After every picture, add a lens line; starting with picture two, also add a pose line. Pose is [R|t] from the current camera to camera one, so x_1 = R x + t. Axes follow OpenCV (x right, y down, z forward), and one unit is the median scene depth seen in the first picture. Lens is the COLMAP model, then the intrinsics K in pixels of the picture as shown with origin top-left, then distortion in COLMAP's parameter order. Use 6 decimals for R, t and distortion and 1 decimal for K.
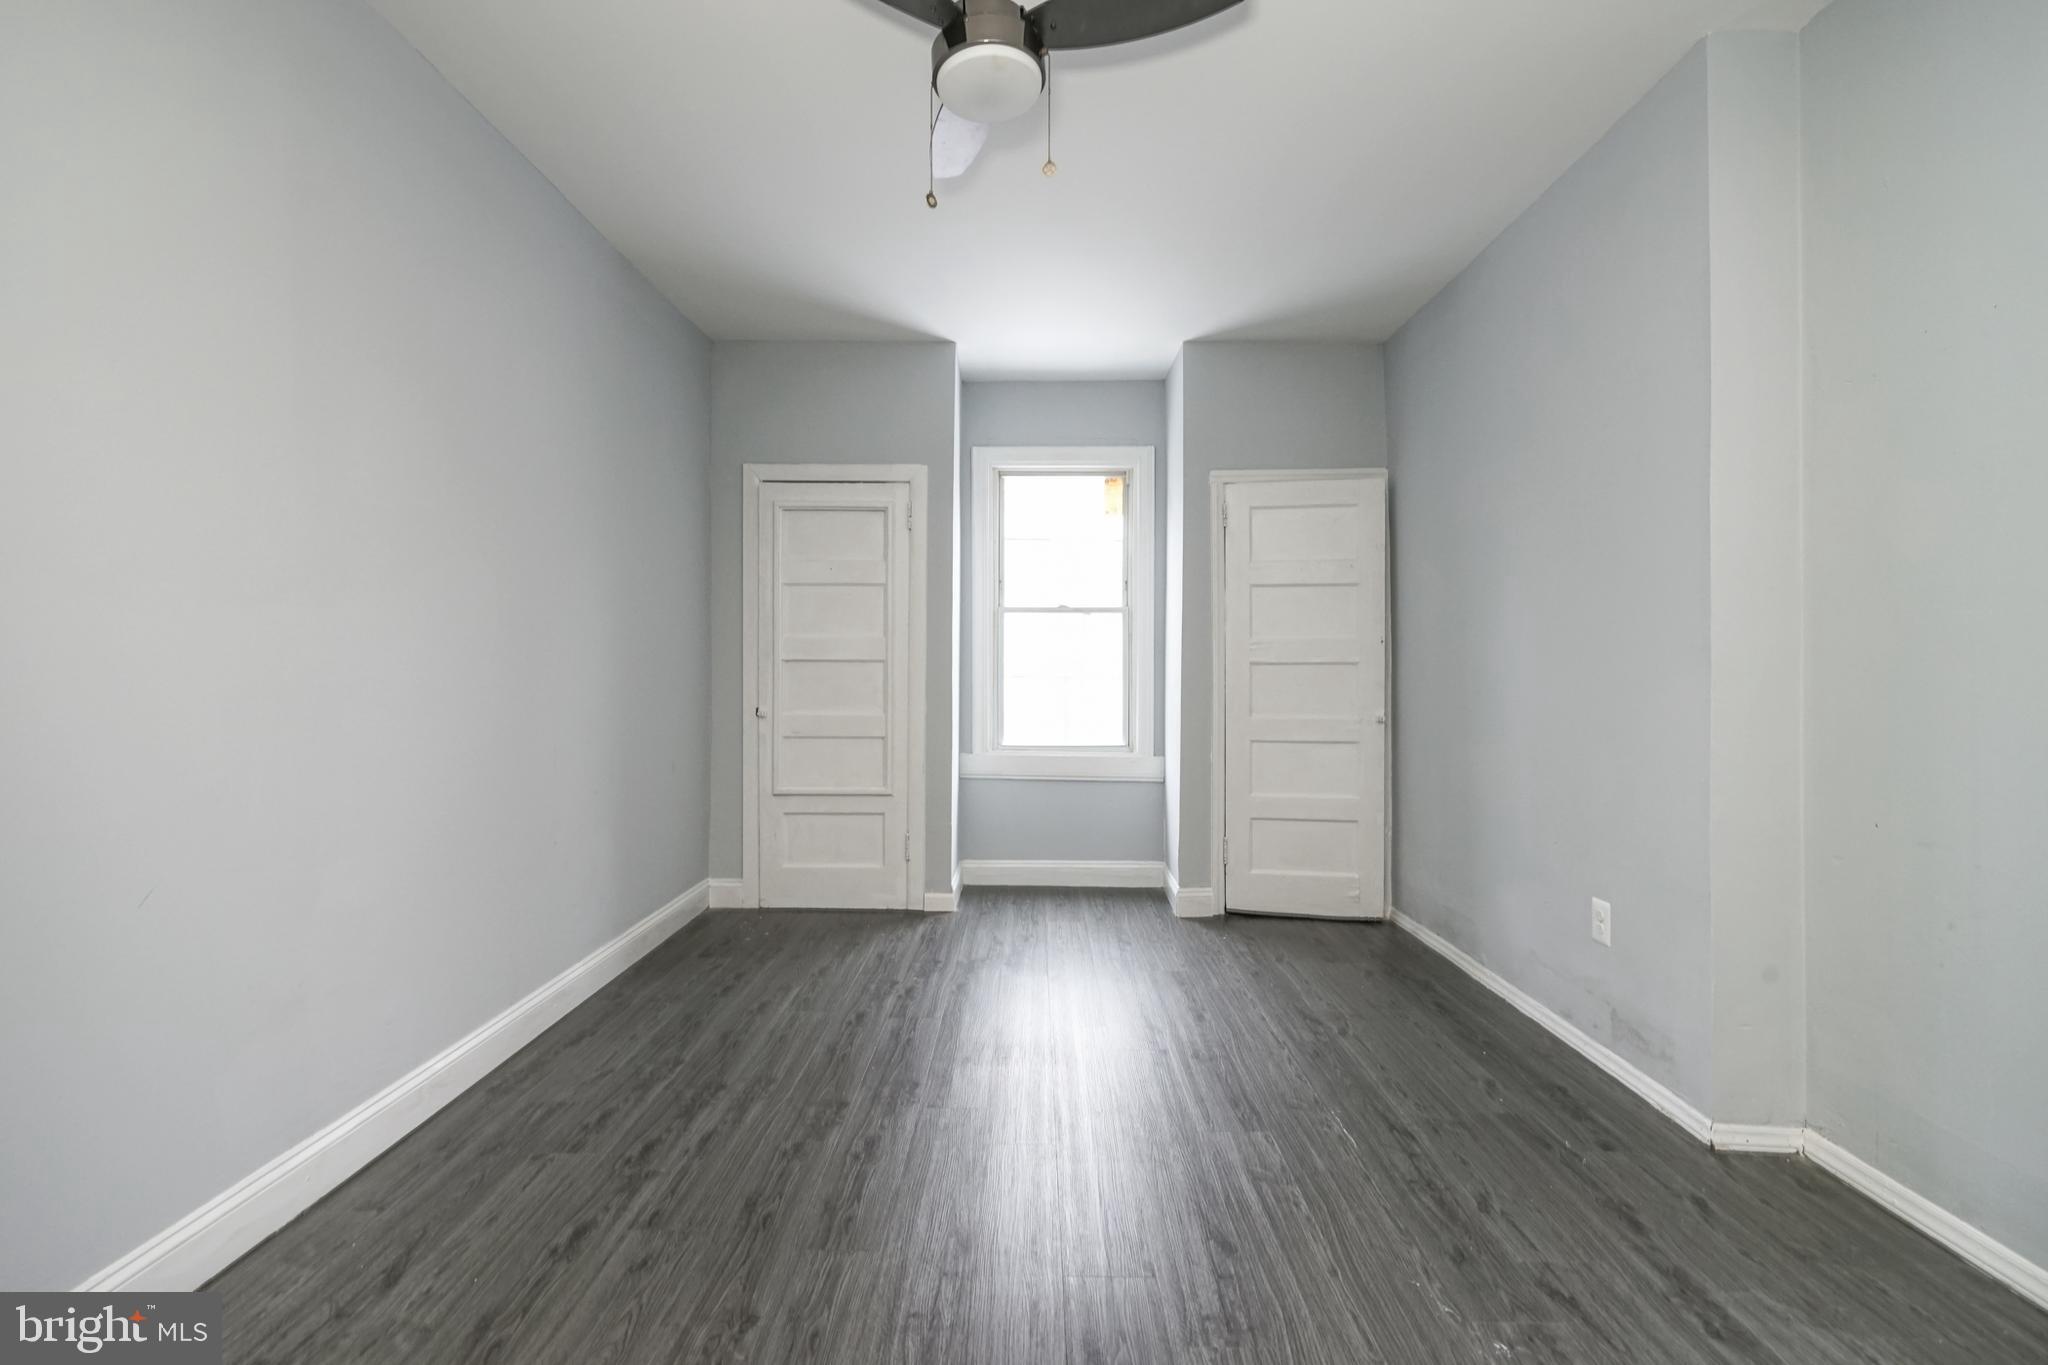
lens RADIAL K [[946.6, 0, 1015.1], [0, 946.6, 682.4], [0, 0, 1]] dist [-0.006050, 0.002561]
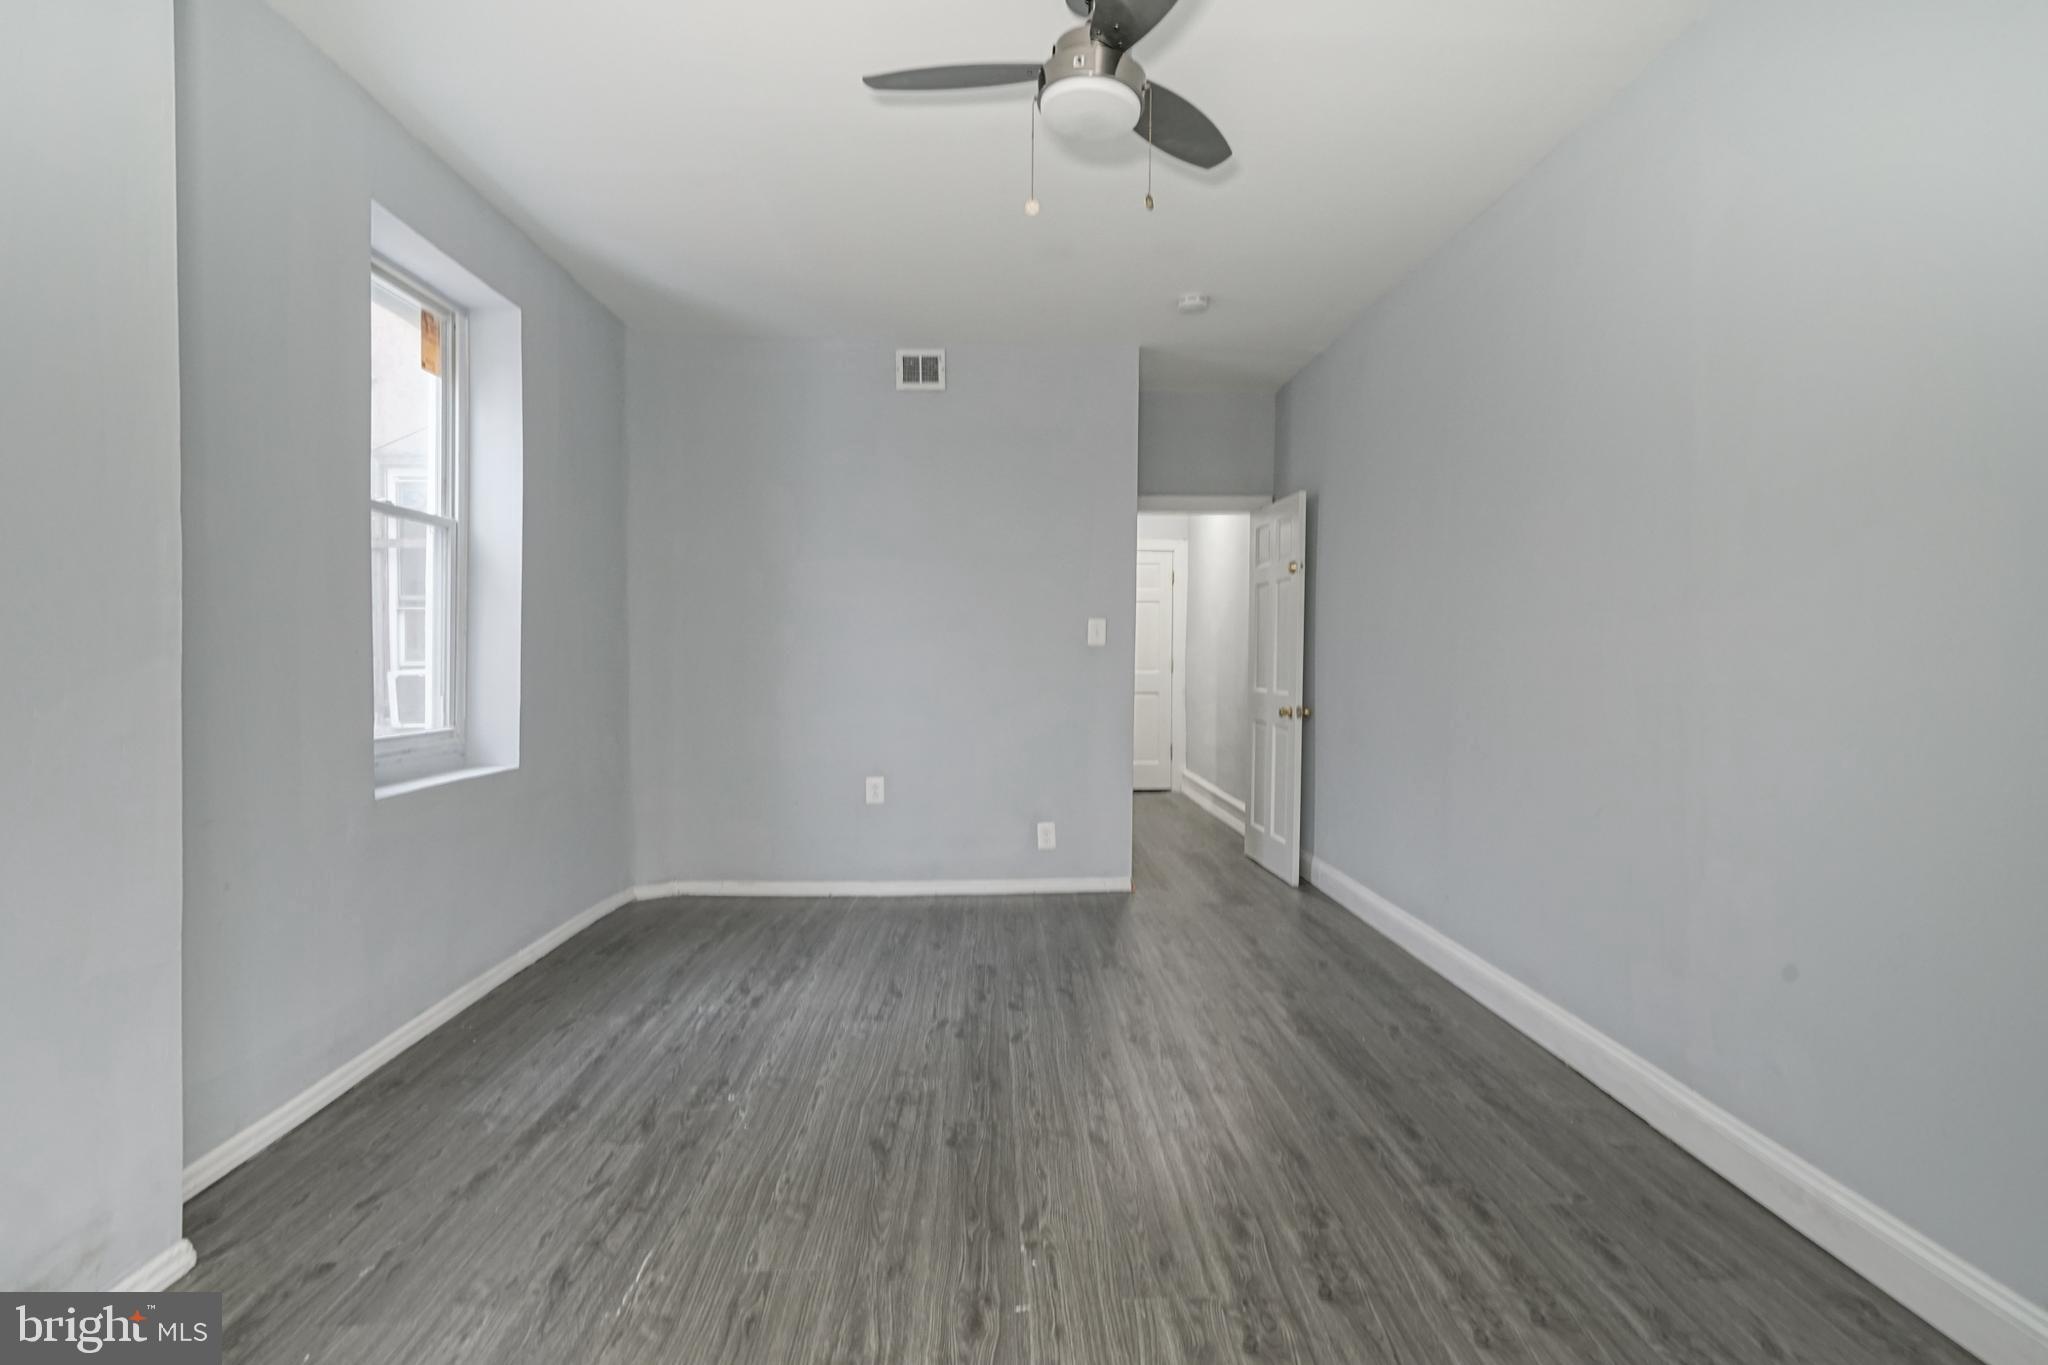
lens RADIAL K [[946.6, 0, 1044.9], [0, 946.6, 671.6], [0, 0, 1]] dist [-0.006050, 0.002561]
pose [[-0.996872, -0.006027, -0.078807, 0.084376], [-0.008885, 0.999314, 0.035965, -0.036718], [0.078536, 0.036552, -0.996241, 1.689324]]
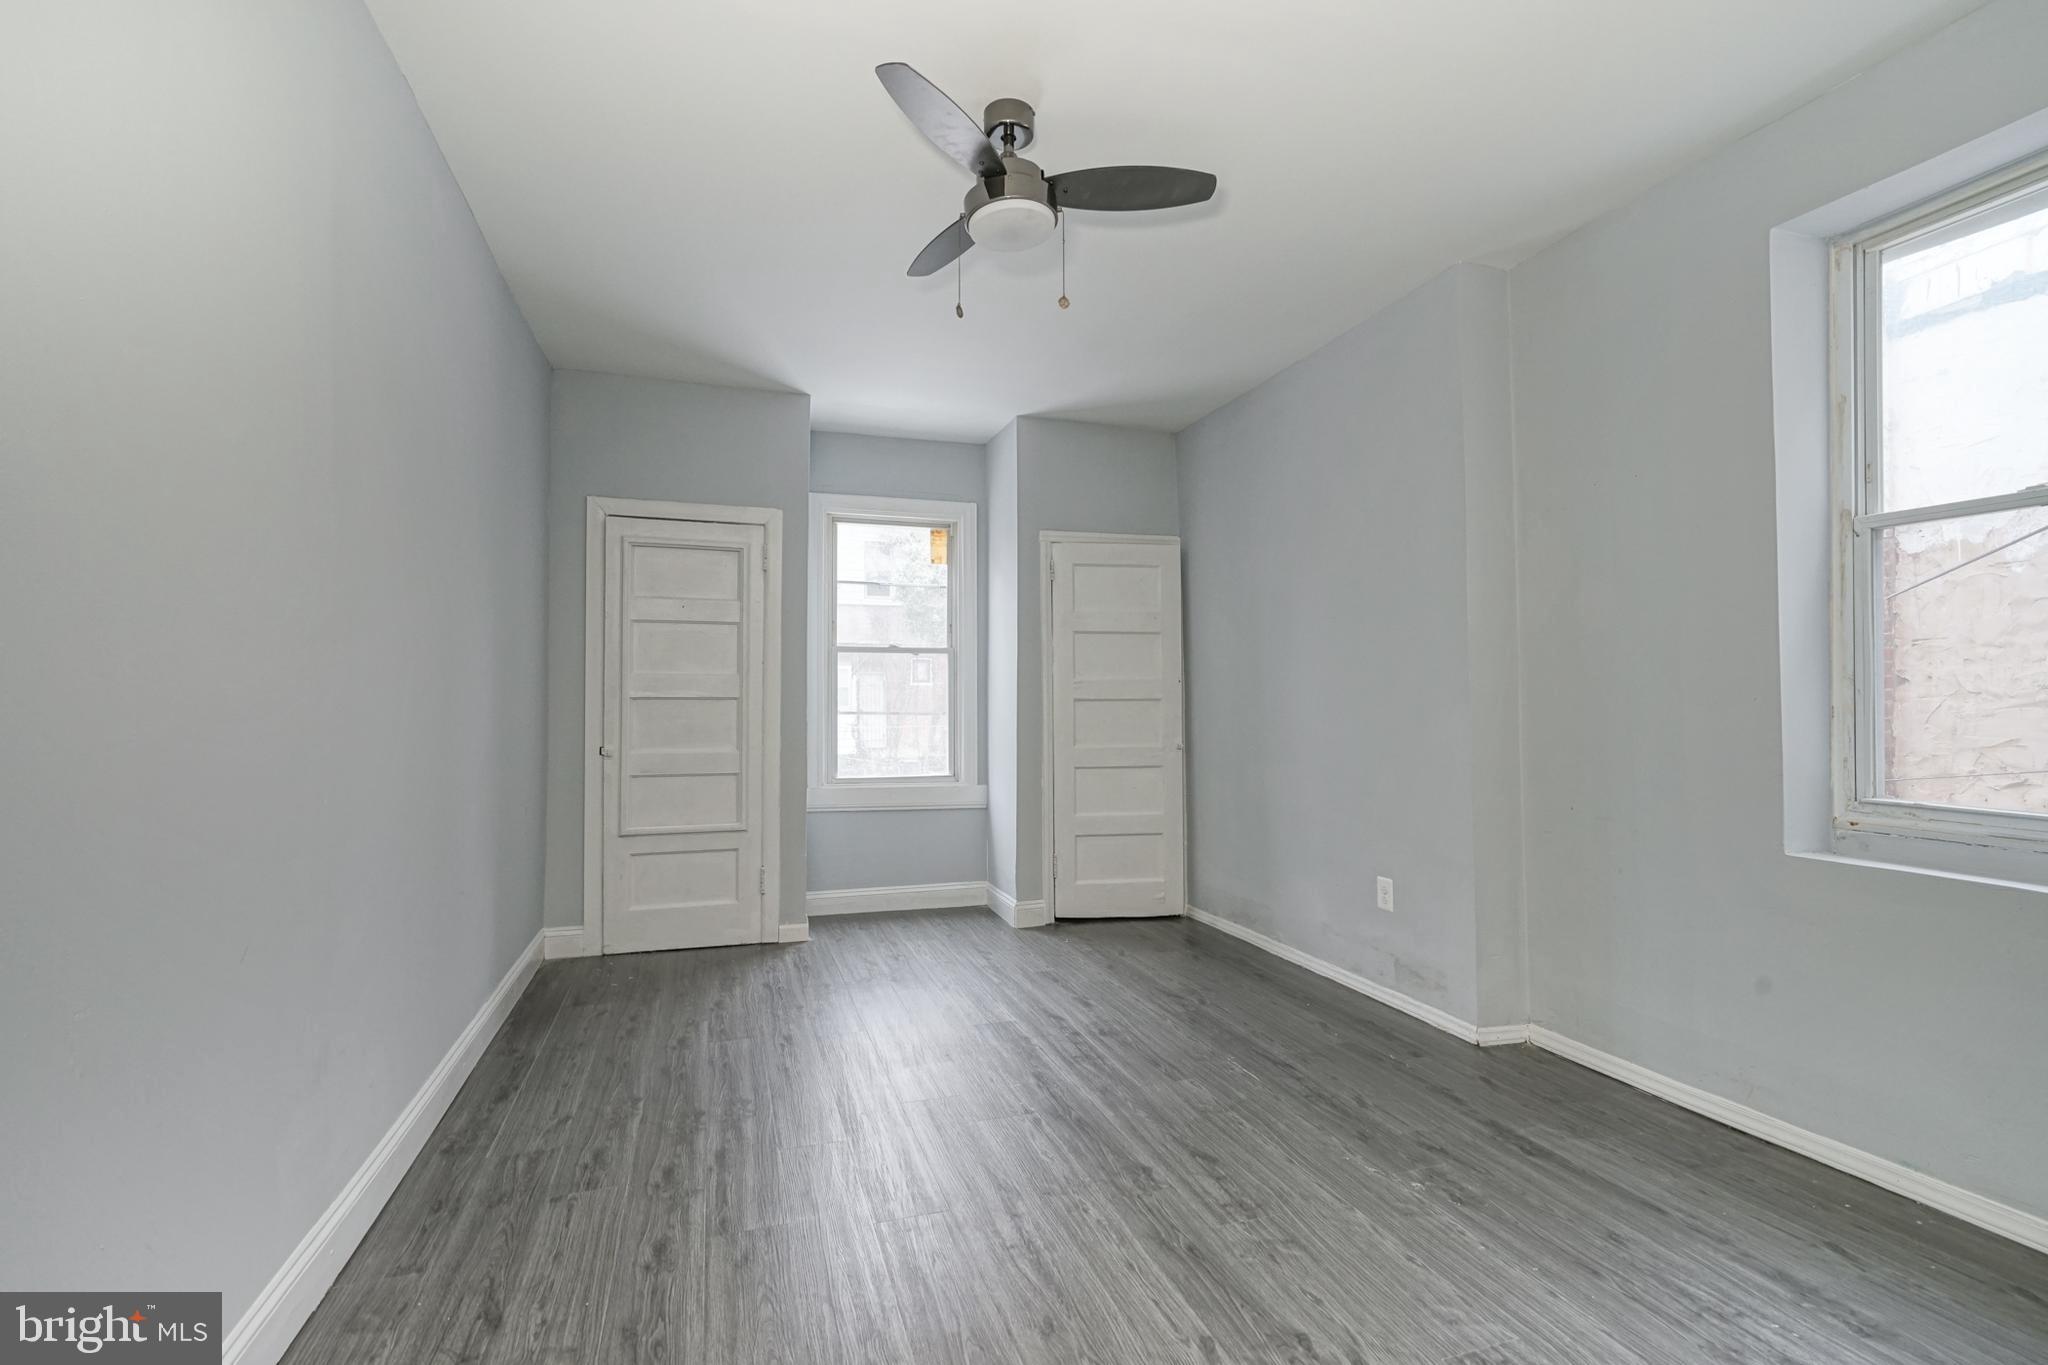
lens RADIAL K [[946.6, 0, 1022.4], [0, 946.6, 688.6], [0, 0, 1]] dist [-0.006050, 0.002561]
pose [[0.943832, 0.001093, 0.330425, -0.337302], [0.008848, 0.999552, -0.028578, -0.002431], [-0.330308, 0.029896, 0.943399, -0.107734]]
